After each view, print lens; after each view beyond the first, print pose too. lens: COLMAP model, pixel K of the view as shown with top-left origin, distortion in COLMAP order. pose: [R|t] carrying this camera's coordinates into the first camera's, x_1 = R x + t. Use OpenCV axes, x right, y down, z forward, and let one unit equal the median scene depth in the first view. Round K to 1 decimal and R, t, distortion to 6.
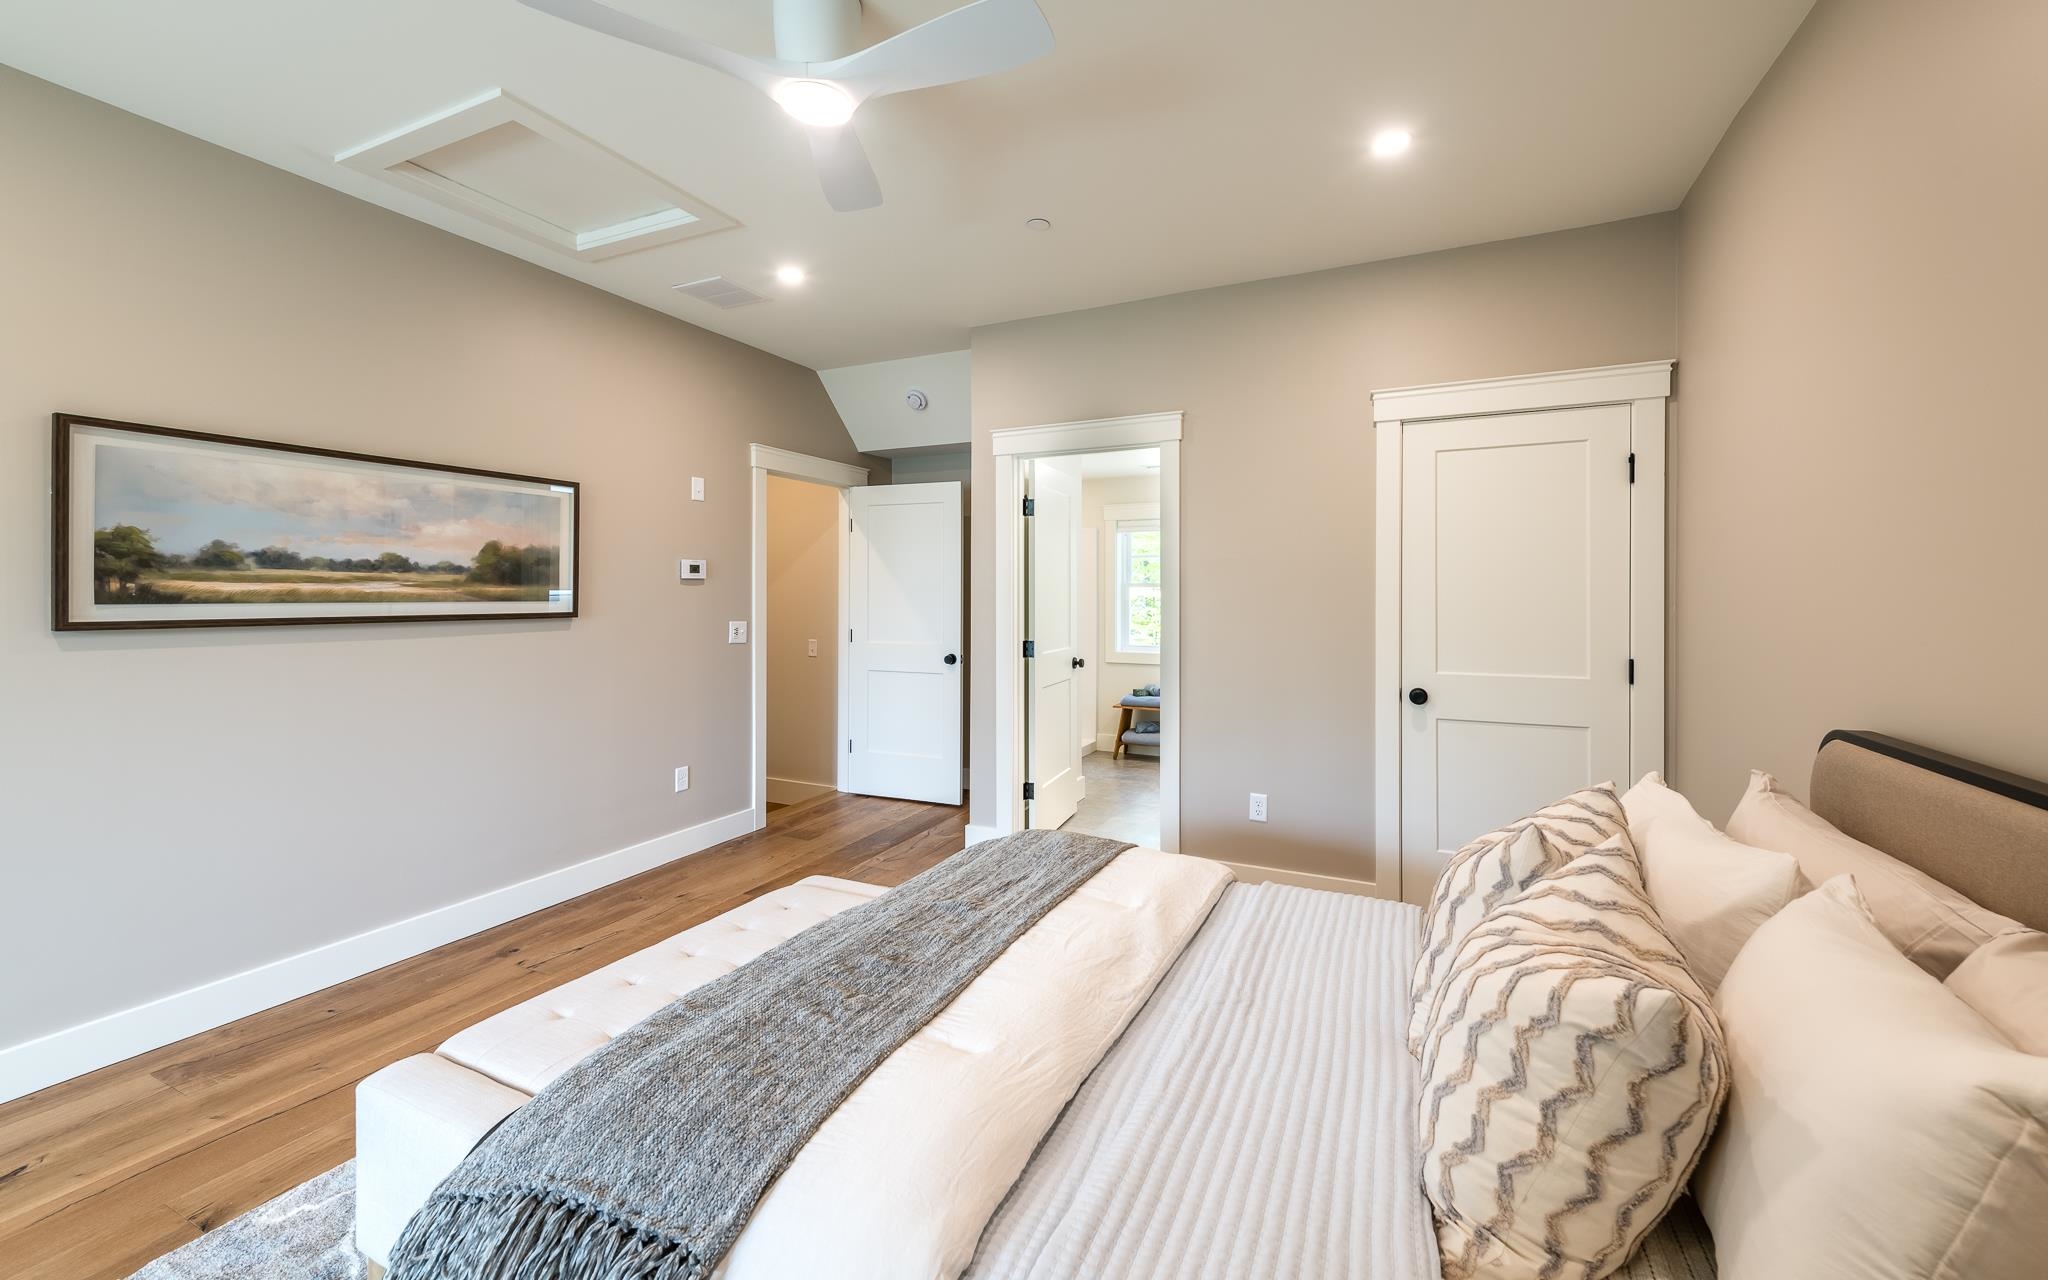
lens RADIAL K [[789.9, 0, 1028.2], [0, 789.9, 580.6], [0, 0, 1]] dist [0.003992, -0.000049]
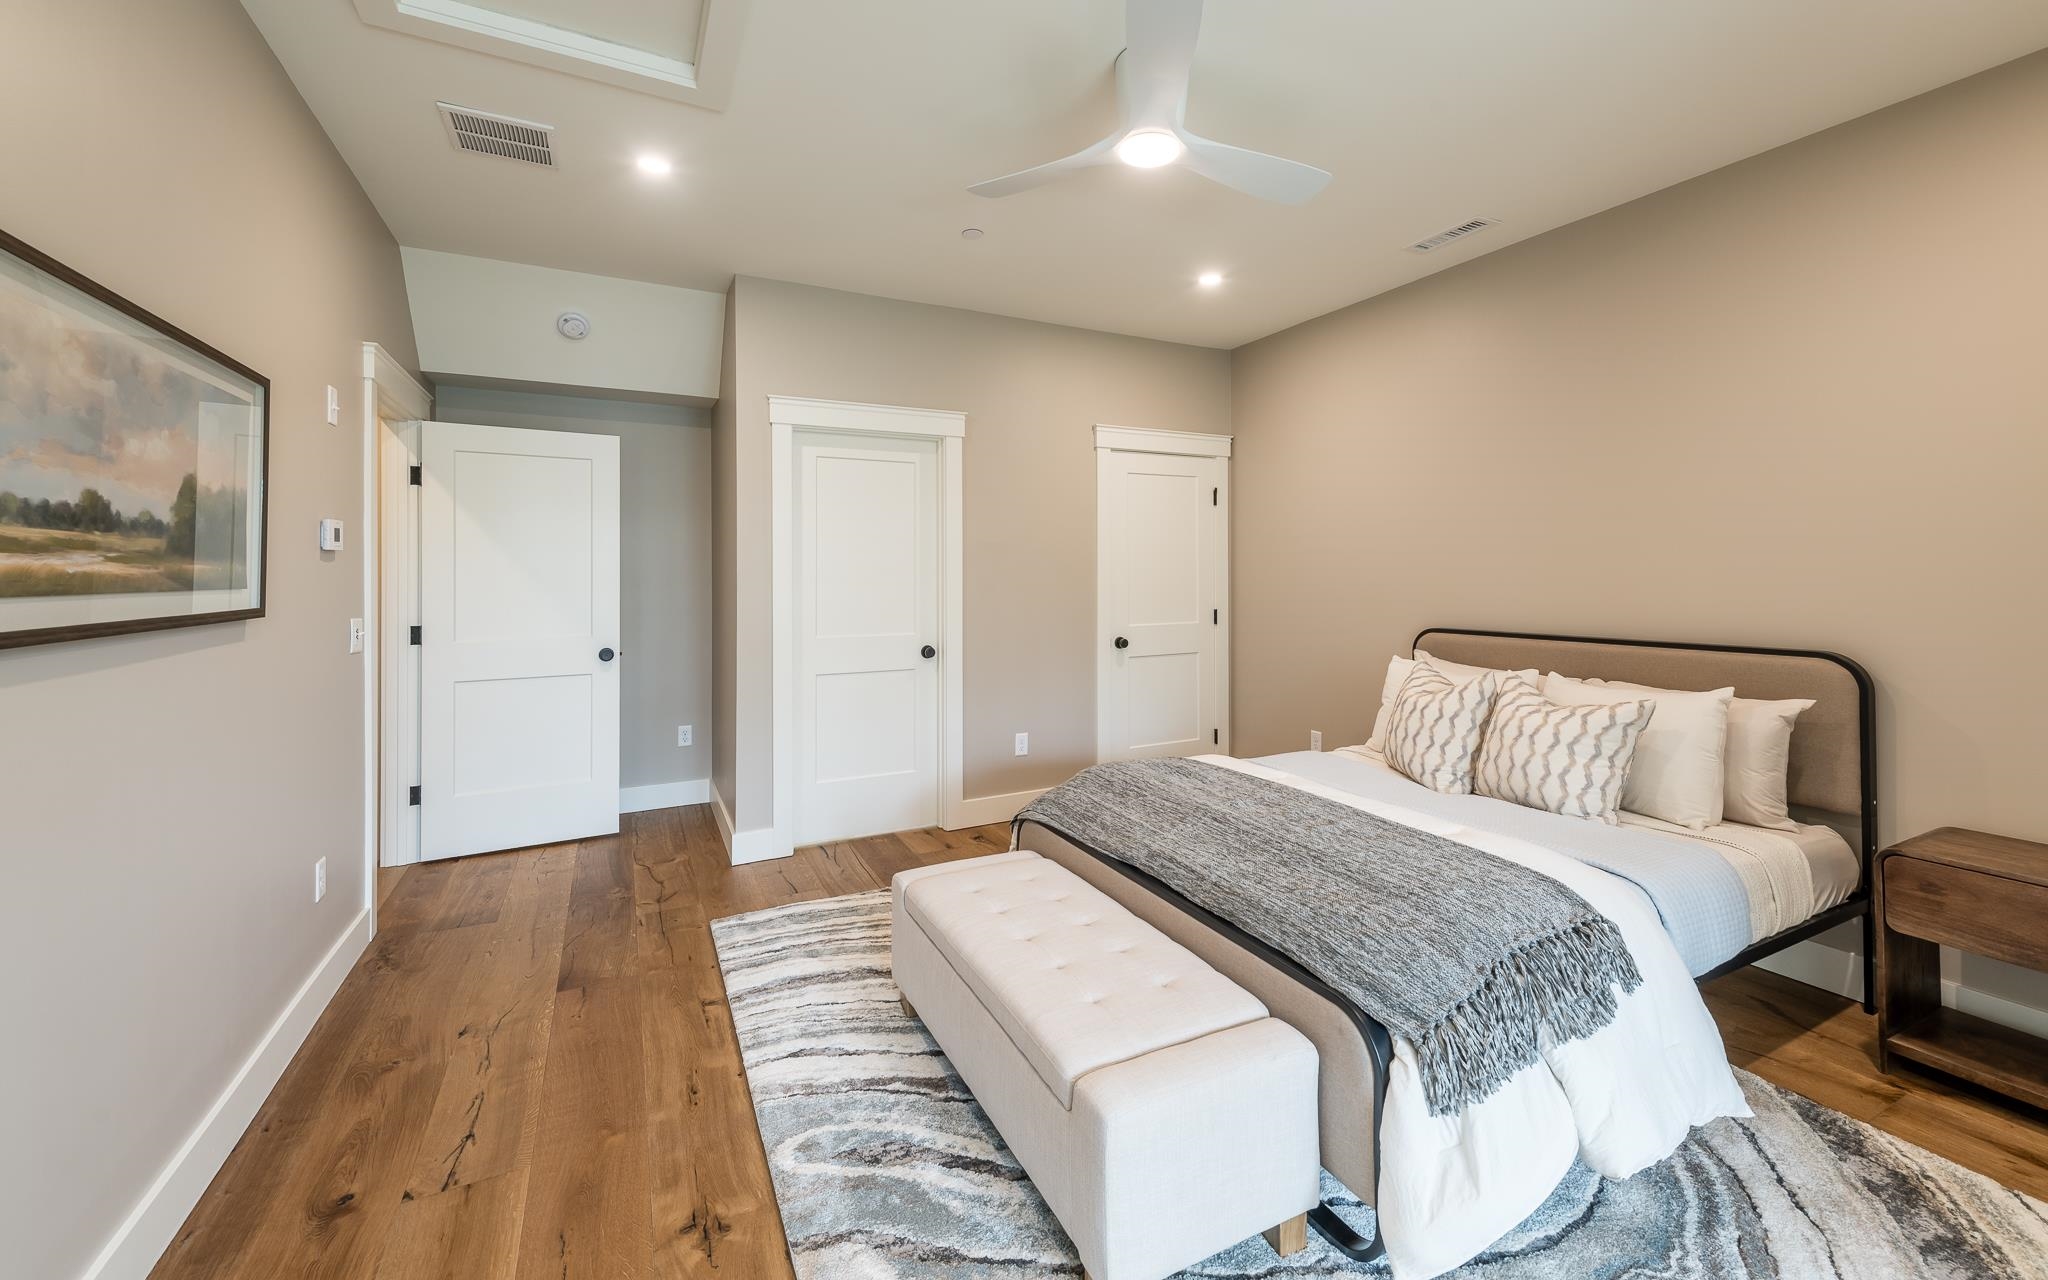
lens RADIAL K [[813.3, 0, 1014.4], [0, 813.3, 553.9], [0, 0, 1]] dist [0.016626, -0.005990]
pose [[0.619209, 0.013648, 0.785107, -0.828466], [-0.007307, 0.999906, -0.011619, 0.004643], [-0.785192, 0.001458, 0.619251, 0.255923]]
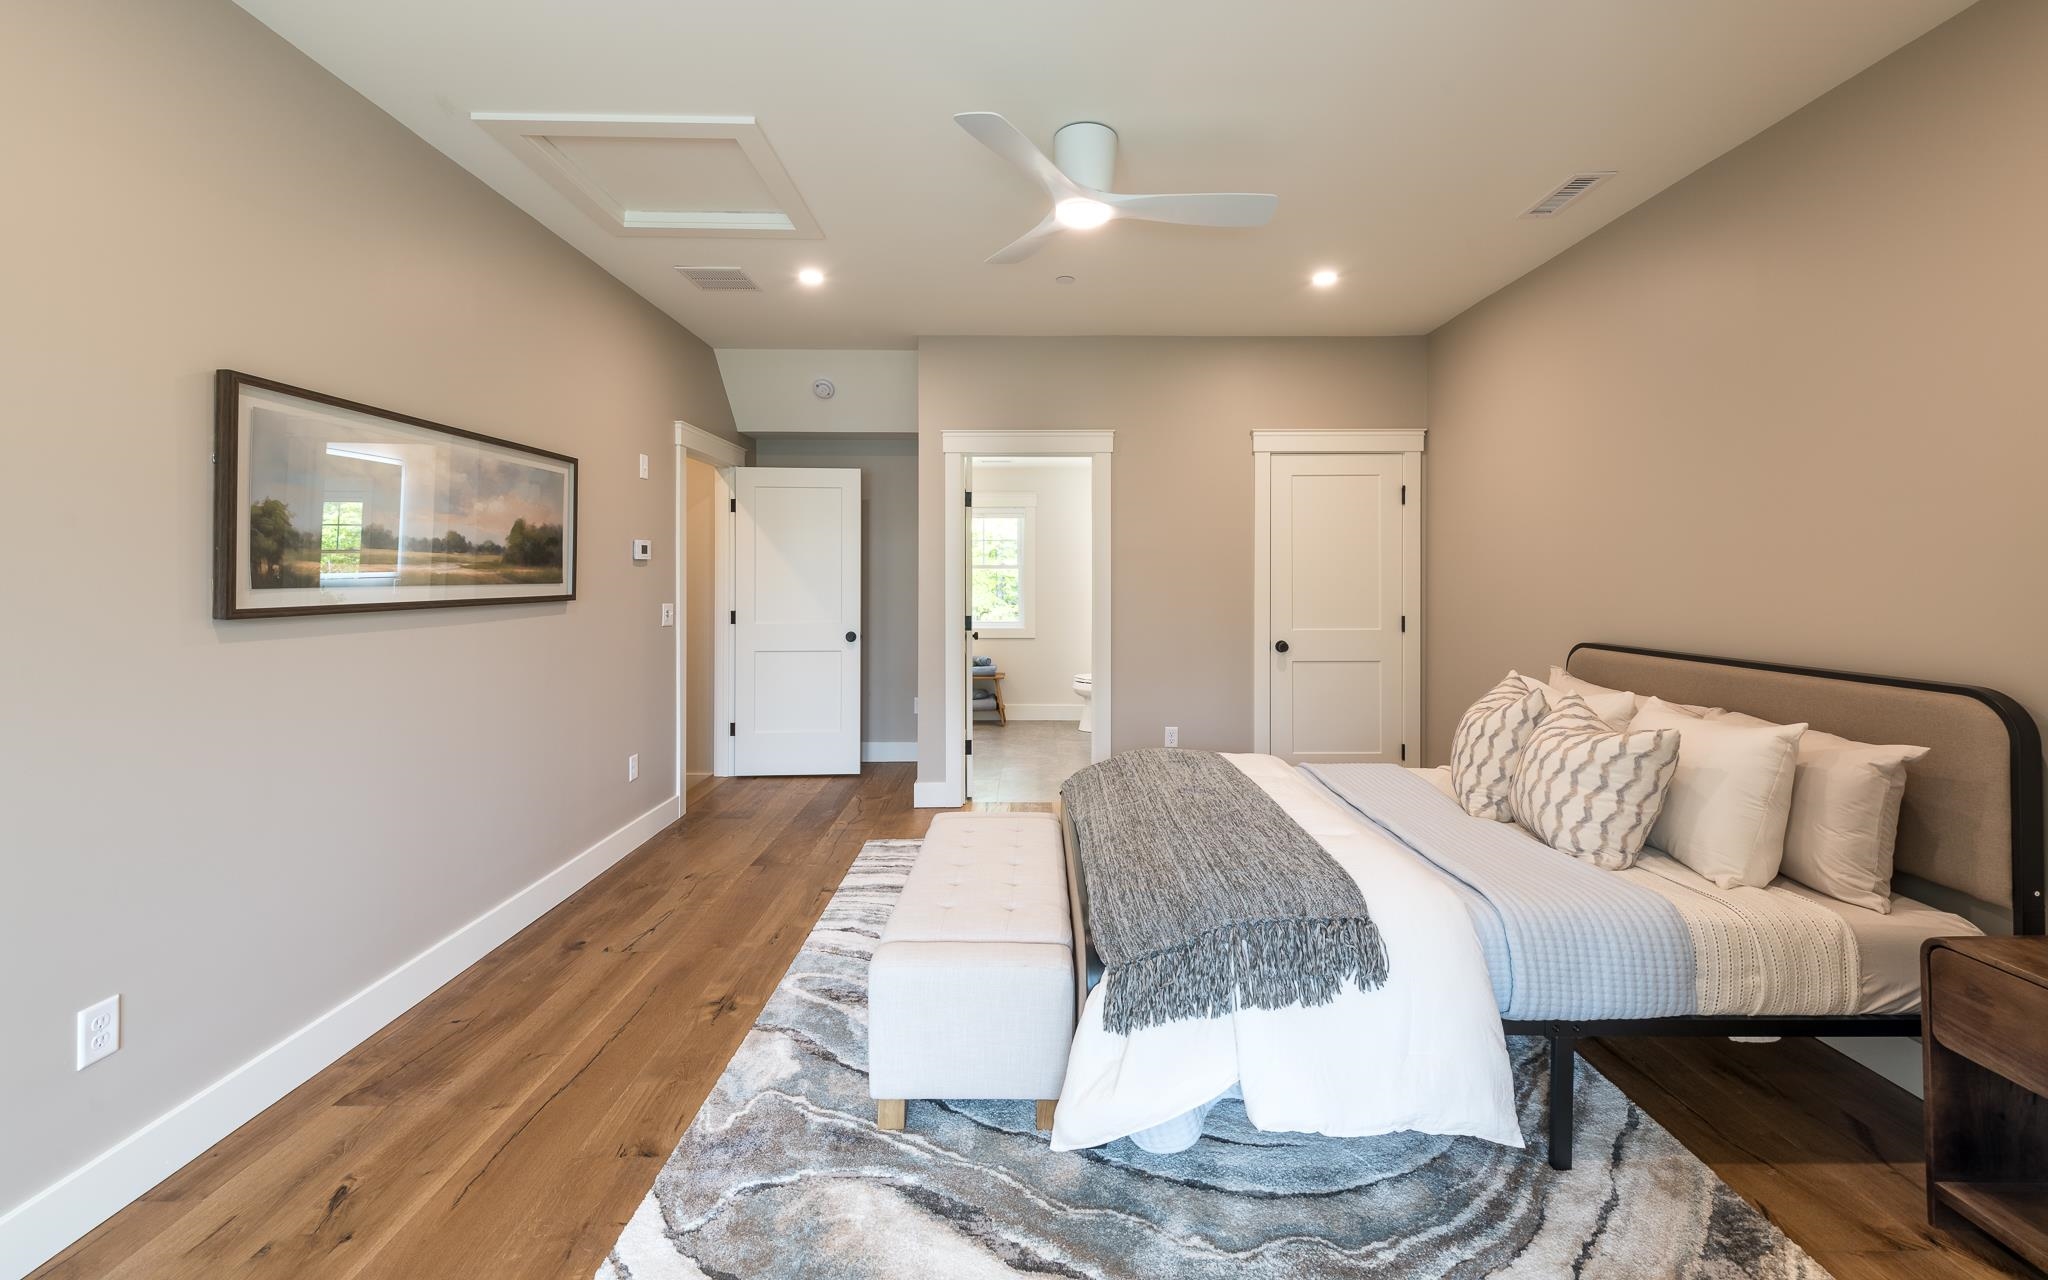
lens RADIAL K [[813.3, 0, 1014.4], [0, 813.3, 553.9], [0, 0, 1]] dist [0.016626, -0.005990]
pose [[0.906653, 0.009519, 0.421769, -0.599321], [-0.006226, 0.999938, -0.009184, -0.004238], [-0.421830, 0.005701, 0.906657, -0.137044]]
